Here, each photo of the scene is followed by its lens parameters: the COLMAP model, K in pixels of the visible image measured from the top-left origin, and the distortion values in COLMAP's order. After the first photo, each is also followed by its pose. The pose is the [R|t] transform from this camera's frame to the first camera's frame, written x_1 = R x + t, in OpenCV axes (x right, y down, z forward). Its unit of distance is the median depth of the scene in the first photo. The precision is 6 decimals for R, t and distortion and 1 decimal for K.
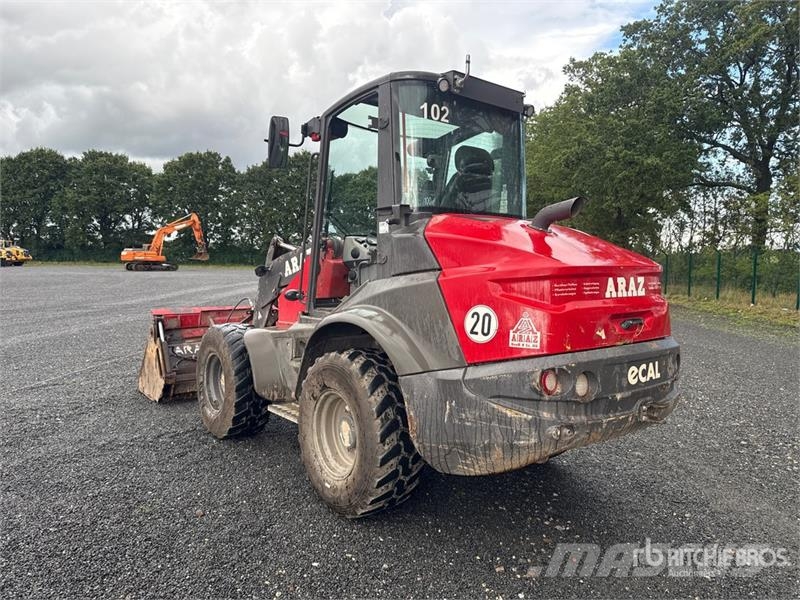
lens RADIAL K [[564.8, 0, 400.0], [0, 564.8, 300.0], [0, 0, 1]] dist [-0.003070, -0.004602]
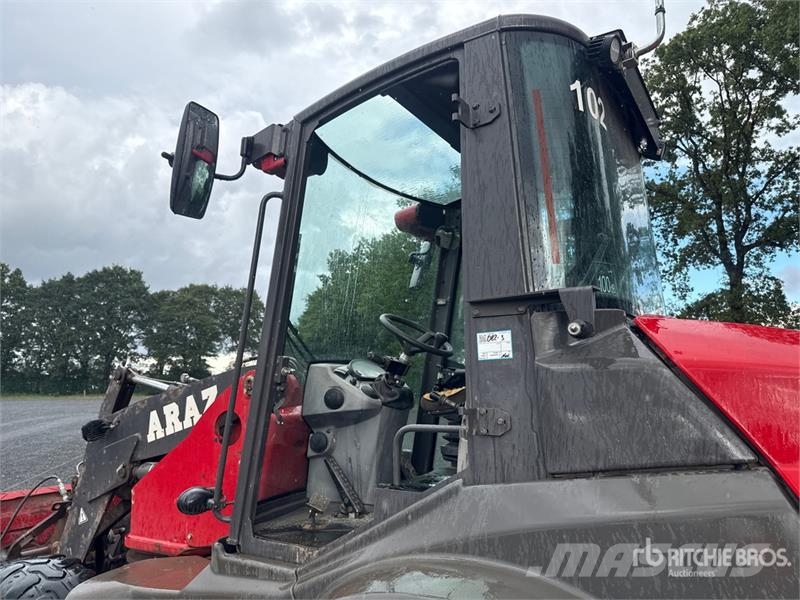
lens RADIAL K [[533.7, 0, 400.4], [0, 533.7, 281.6], [0, 0, 1]] dist [0.001172, -0.029566]
pose [[0.942290, 0.026920, 0.333715, -0.155071], [0.055738, 0.970238, -0.235651, -0.057648], [-0.330127, 0.240652, 0.912745, 0.443851]]
